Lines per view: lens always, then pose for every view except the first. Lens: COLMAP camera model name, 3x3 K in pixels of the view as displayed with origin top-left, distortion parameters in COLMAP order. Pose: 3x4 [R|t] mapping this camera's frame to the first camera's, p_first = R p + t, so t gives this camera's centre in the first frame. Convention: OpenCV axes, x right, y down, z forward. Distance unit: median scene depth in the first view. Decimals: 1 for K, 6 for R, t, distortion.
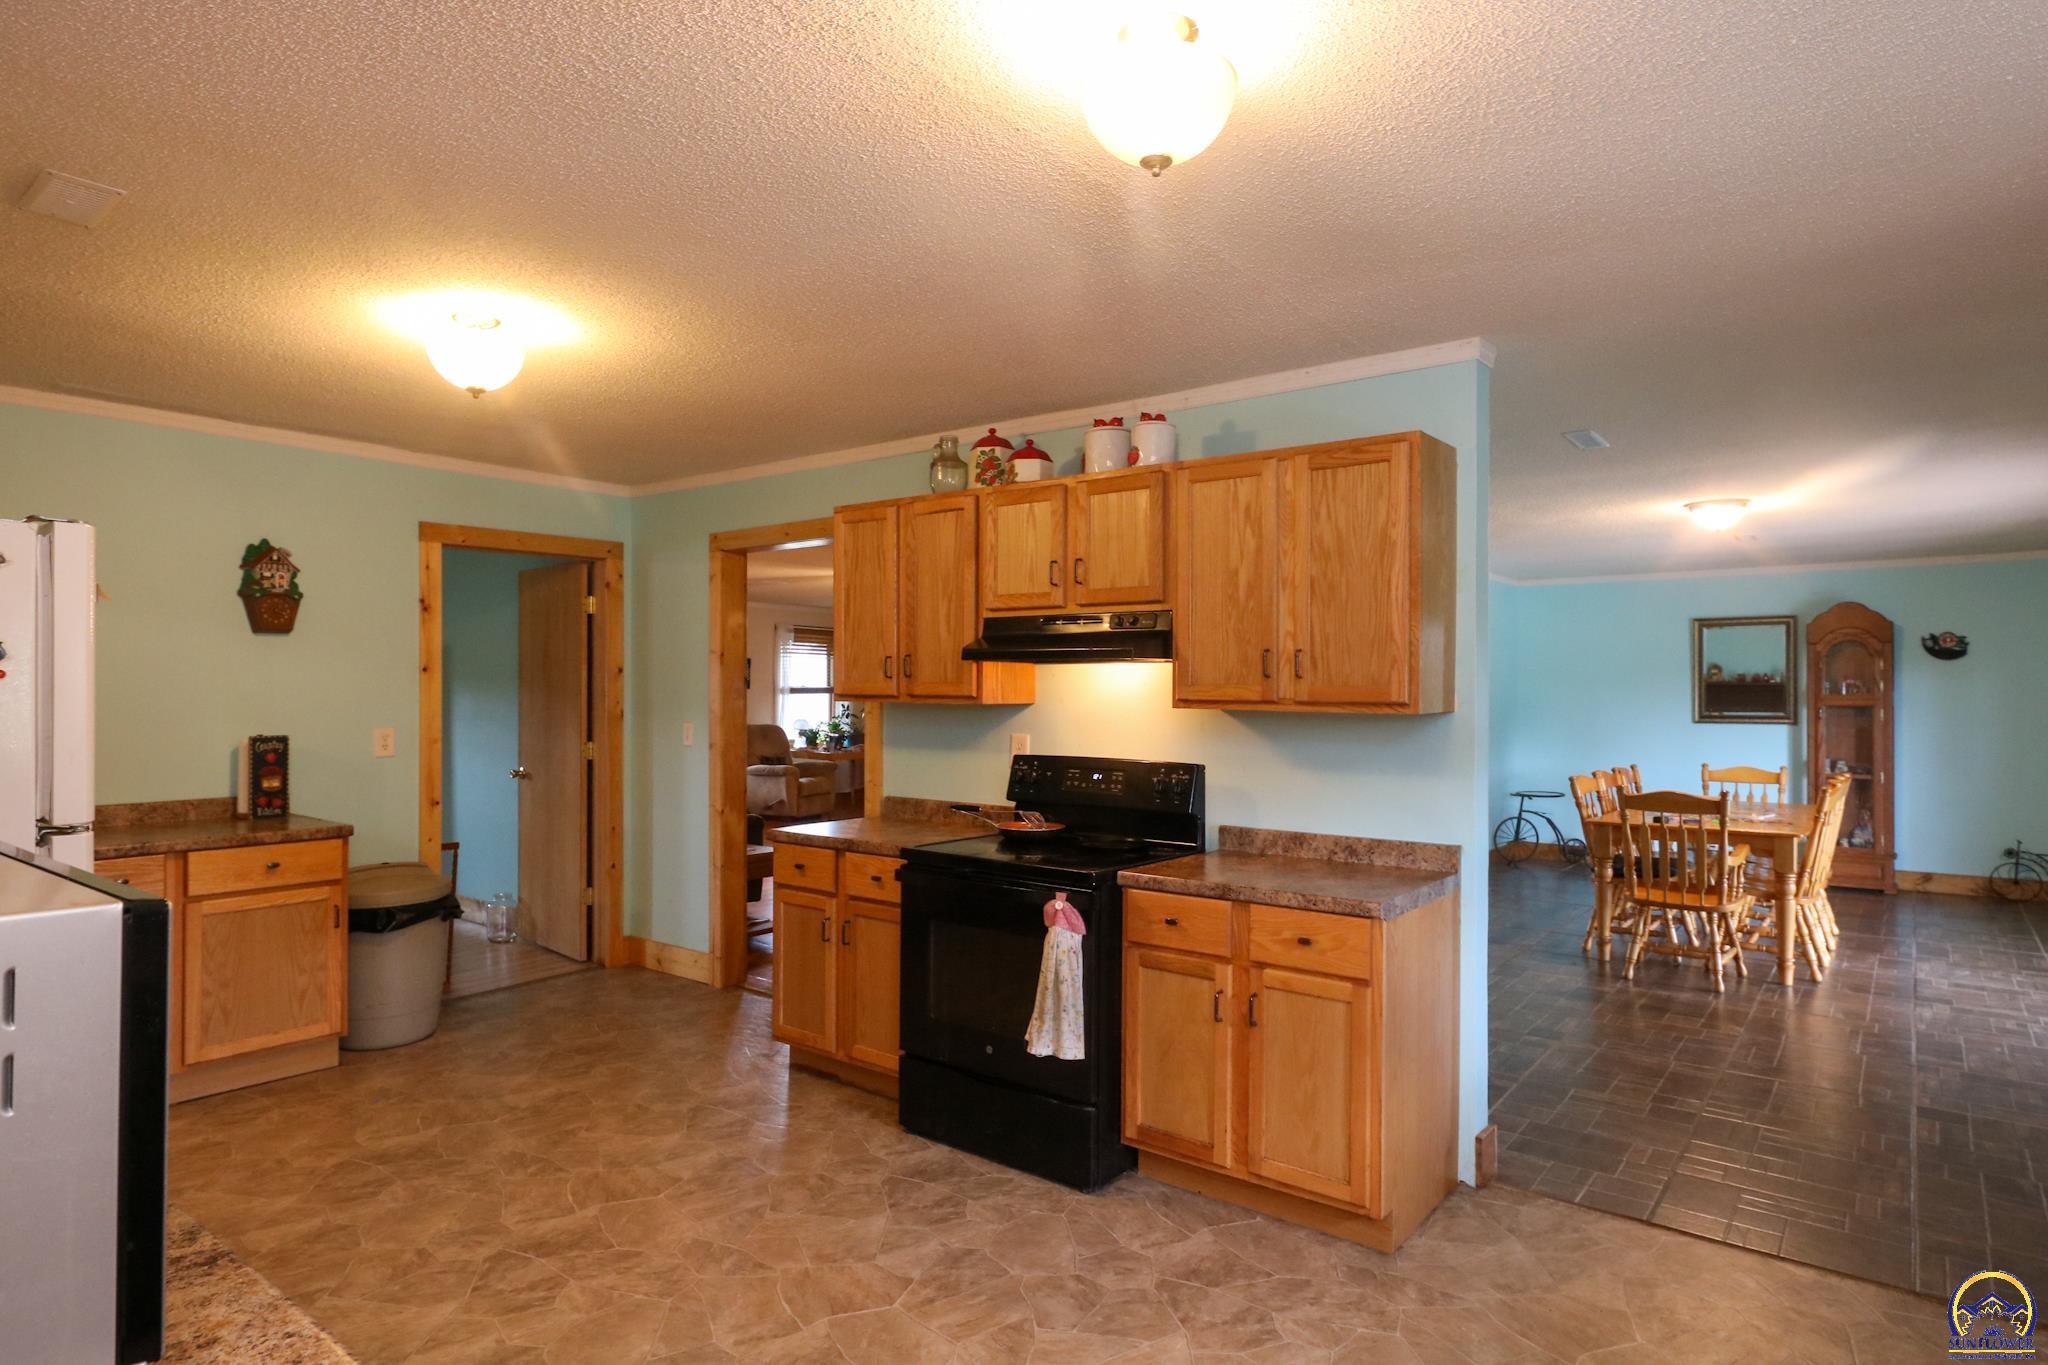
lens RADIAL K [[1125.5, 0, 1024.0], [0, 1125.5, 682.5], [0, 0, 1]] dist [0.002727, 0.000855]
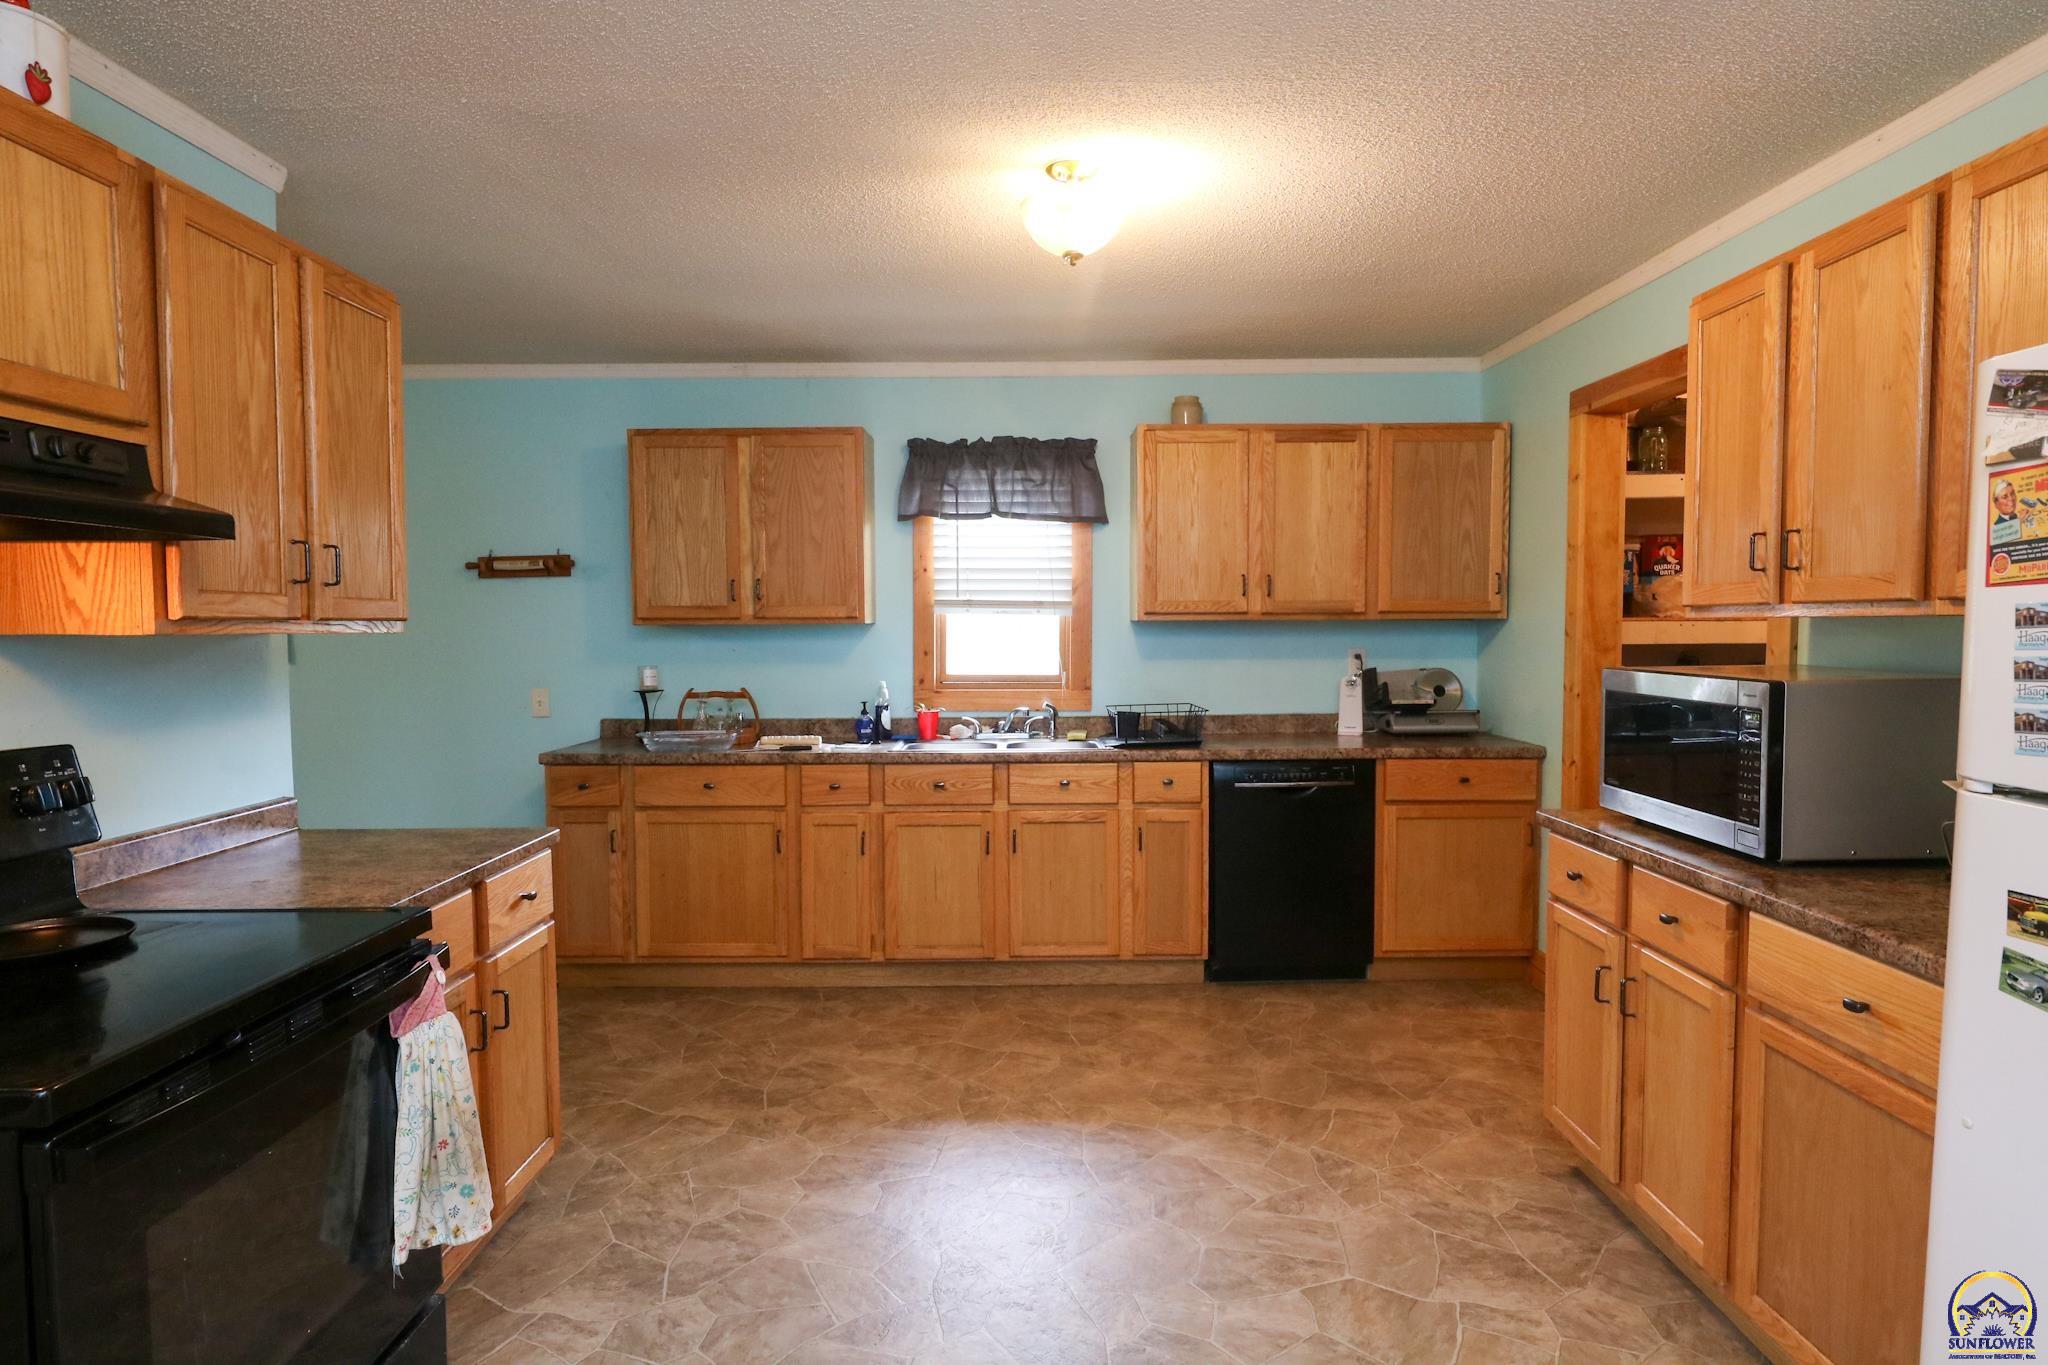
lens RADIAL K [[1125.5, 0, 1024.0], [0, 1125.5, 682.5], [0, 0, 1]] dist [0.002727, 0.000855]
pose [[-0.605631, -0.052526, 0.794010, -0.920836], [-0.012214, 0.998315, 0.056725, 0.017267], [-0.795652, 0.024657, -0.605252, 1.713538]]
